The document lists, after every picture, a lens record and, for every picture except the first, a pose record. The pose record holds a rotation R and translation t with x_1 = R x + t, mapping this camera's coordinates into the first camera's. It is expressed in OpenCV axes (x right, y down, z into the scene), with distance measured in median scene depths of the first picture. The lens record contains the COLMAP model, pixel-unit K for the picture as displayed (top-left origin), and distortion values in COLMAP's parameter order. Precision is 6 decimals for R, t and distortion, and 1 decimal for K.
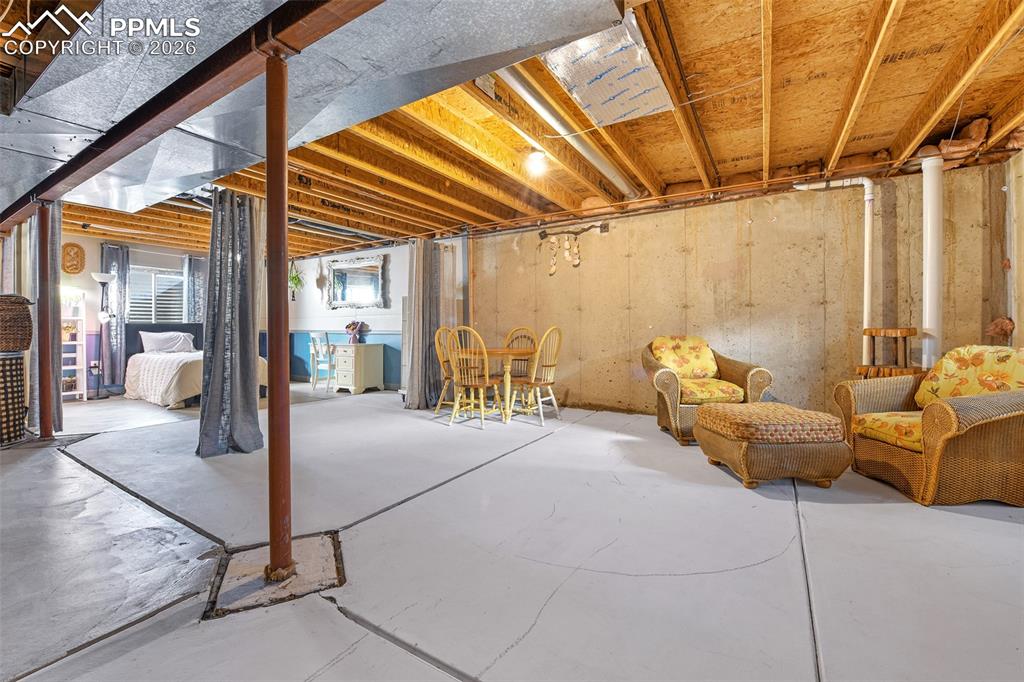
lens RADIAL K [[421.2, 0, 451.8], [0, 421.2, 322.7], [0, 0, 1]] dist [0.000367, -0.002109]
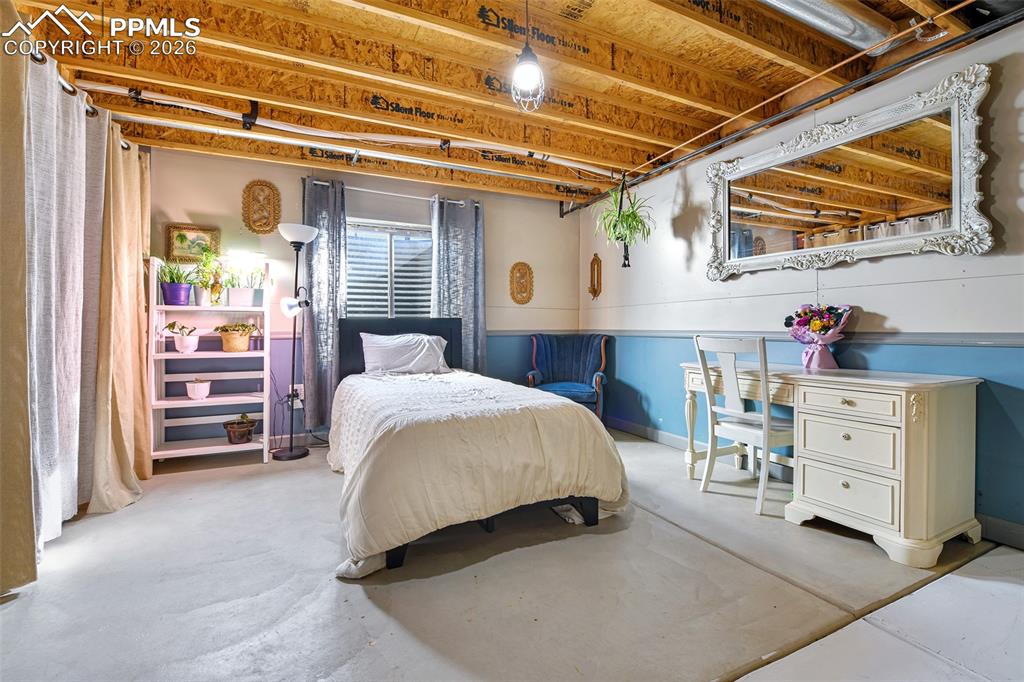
lens RADIAL K [[421.2, 0, 509.9], [0, 421.2, 326.0], [0, 0, 1]] dist [0.000367, -0.002109]
pose [[0.888010, -0.005390, -0.459793, -0.302207], [0.008787, 0.999948, 0.005250, 0.009502], [0.459741, -0.008702, 0.888010, 0.578036]]
